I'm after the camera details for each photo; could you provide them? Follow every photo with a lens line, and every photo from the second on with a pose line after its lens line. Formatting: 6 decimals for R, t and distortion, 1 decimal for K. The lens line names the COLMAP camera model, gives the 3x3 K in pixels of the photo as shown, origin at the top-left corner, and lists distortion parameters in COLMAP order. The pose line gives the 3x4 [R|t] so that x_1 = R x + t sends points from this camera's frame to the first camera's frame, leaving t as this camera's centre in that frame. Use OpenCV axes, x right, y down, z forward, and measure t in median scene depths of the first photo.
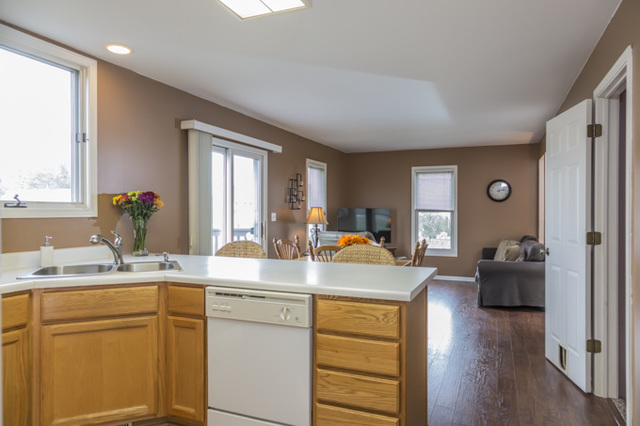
lens RADIAL K [[433.9, 0, 320.0], [0, 433.9, 214.8], [0, 0, 1]] dist [0.010990, -0.001684]
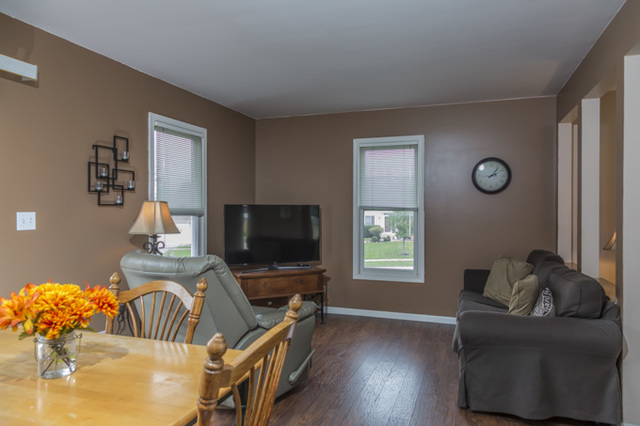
lens RADIAL K [[433.9, 0, 319.9], [0, 433.9, 211.4], [0, 0, 1]] dist [0.010990, -0.001684]
pose [[0.998771, 0.001055, 0.049556, 0.141421], [-0.000693, 0.999973, -0.007308, -0.000749], [-0.049563, 0.007265, 0.998745, 0.400685]]
